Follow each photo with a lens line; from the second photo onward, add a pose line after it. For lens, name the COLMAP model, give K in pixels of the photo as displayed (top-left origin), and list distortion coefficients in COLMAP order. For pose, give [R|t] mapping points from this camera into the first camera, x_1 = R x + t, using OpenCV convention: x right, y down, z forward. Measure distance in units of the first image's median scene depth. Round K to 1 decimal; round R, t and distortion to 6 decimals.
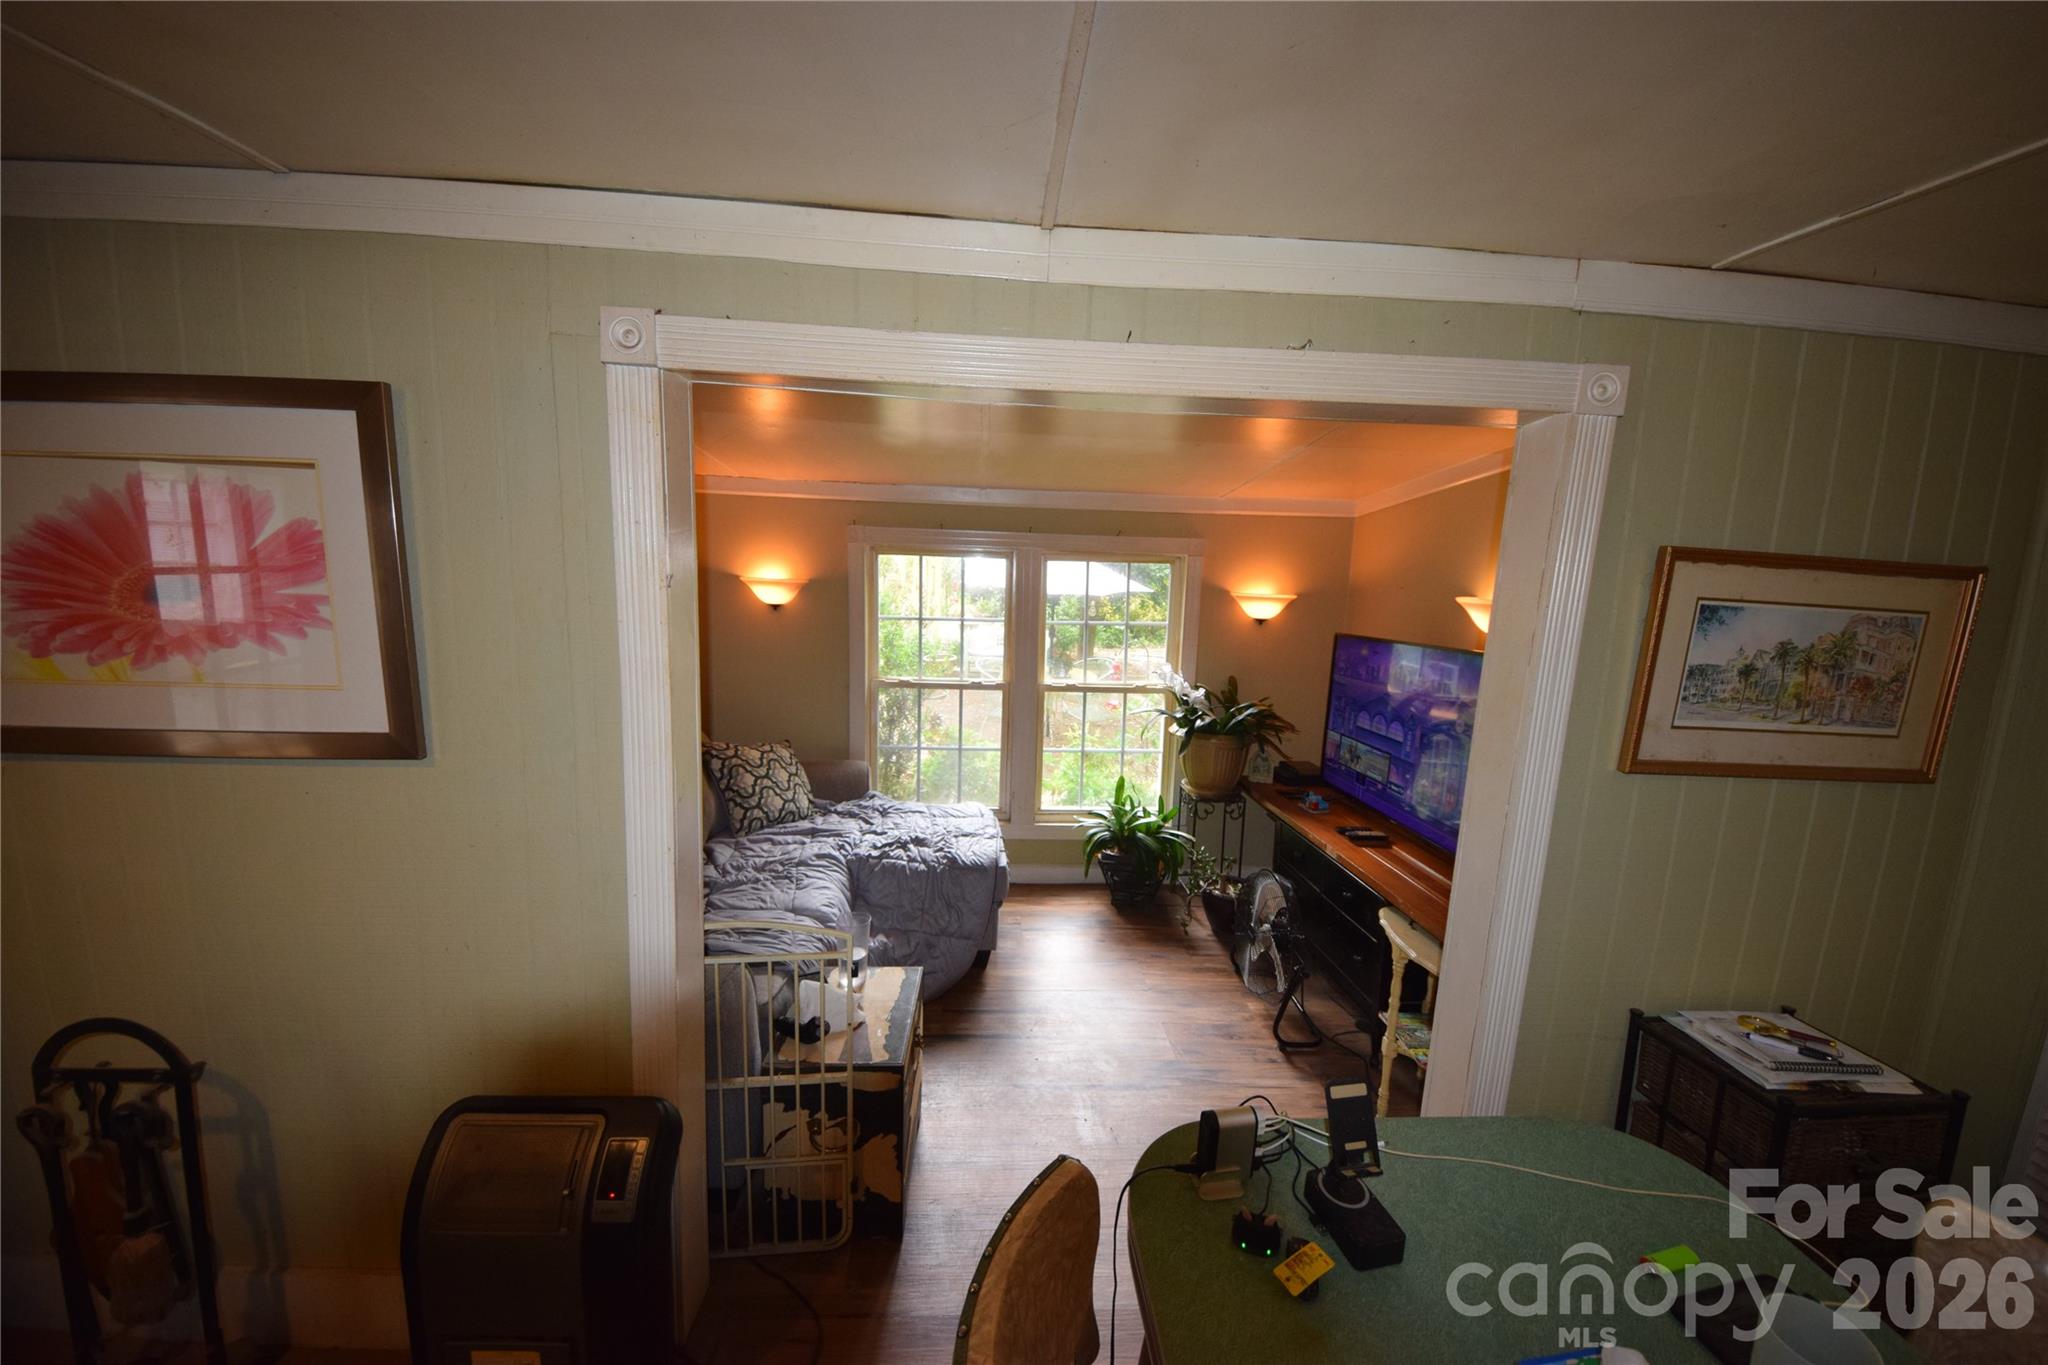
lens RADIAL K [[712.9, 0, 1012.3], [0, 712.9, 678.8], [0, 0, 1]] dist [0.000637, -0.011822]
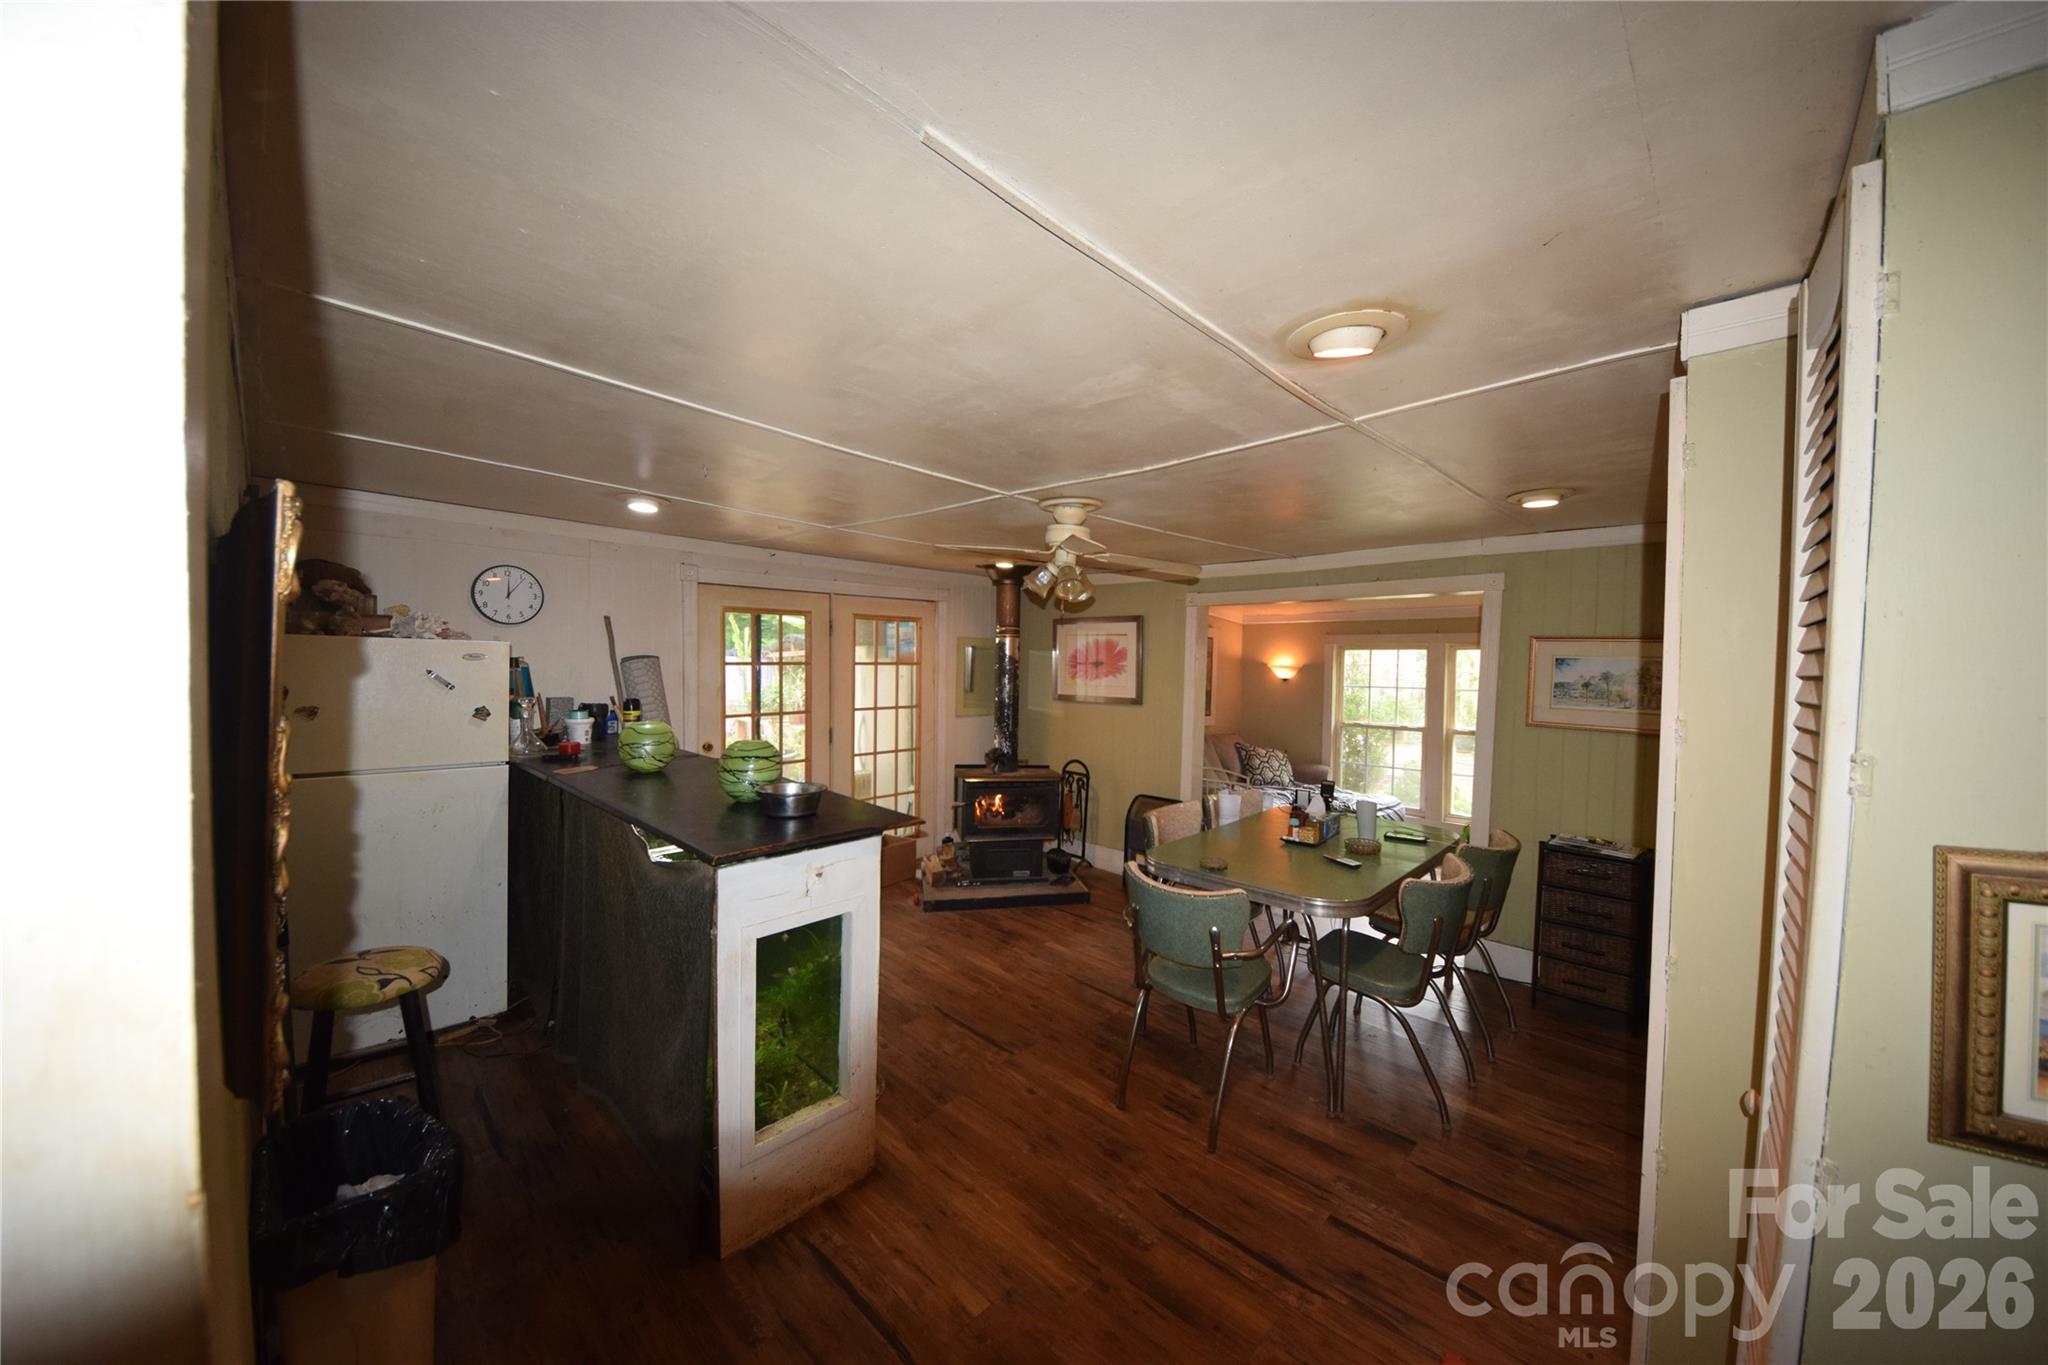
lens RADIAL K [[712.9, 0, 1012.3], [0, 712.9, 678.8], [0, 0, 1]] dist [0.000637, -0.011822]
pose [[0.670015, -0.010244, -0.742277, 0.613576], [-0.093227, 0.990827, -0.097825, 0.154817], [0.736471, 0.134744, 0.662914, -0.817442]]
